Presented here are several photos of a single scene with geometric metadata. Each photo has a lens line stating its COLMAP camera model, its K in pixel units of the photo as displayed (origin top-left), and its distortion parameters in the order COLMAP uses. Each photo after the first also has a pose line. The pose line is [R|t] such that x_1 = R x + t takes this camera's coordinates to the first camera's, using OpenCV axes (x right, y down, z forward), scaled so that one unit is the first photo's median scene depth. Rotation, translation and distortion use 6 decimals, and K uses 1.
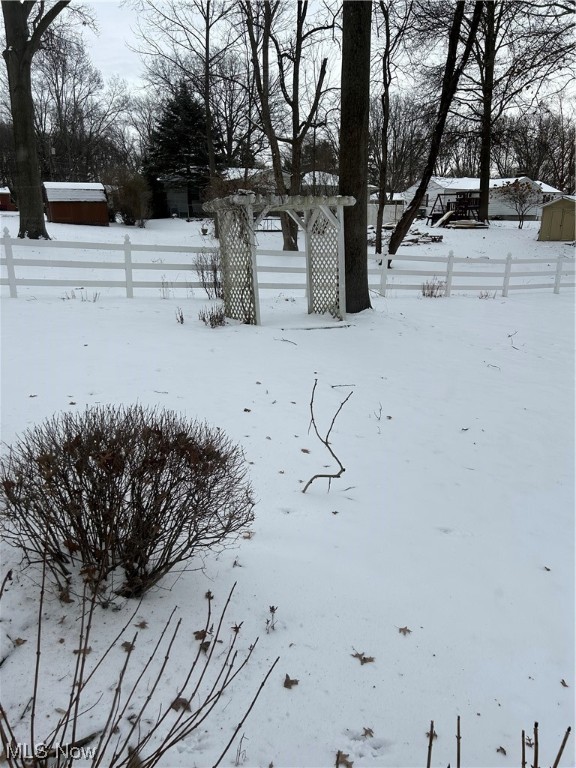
lens RADIAL K [[571.7, 0, 284.2], [0, 571.7, 382.2], [0, 0, 1]] dist [0.047779, -0.060171]
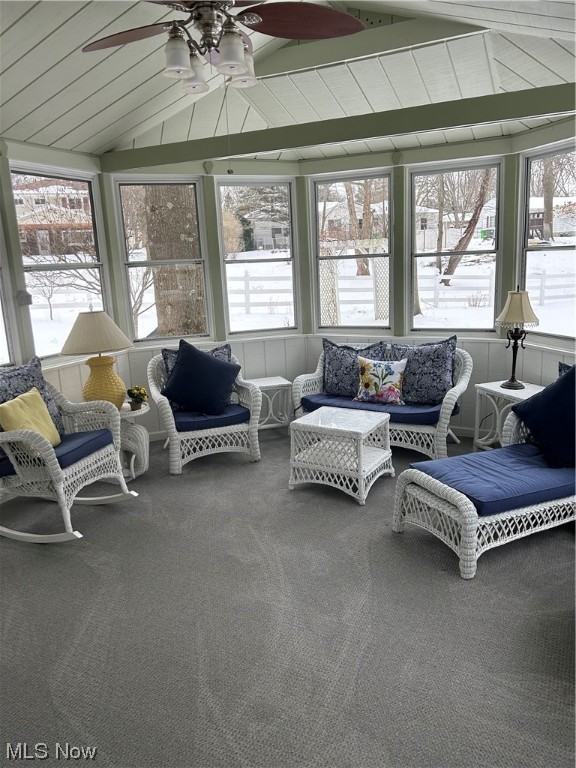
lens RADIAL K [[571.7, 0, 284.2], [0, 571.7, 382.2], [0, 0, 1]] dist [0.047779, -0.060171]
pose [[0.991097, -0.017009, -0.132051, 0.003011], [0.011650, 0.999081, -0.041247, 0.074990], [0.132632, 0.039341, 0.990384, -0.354383]]
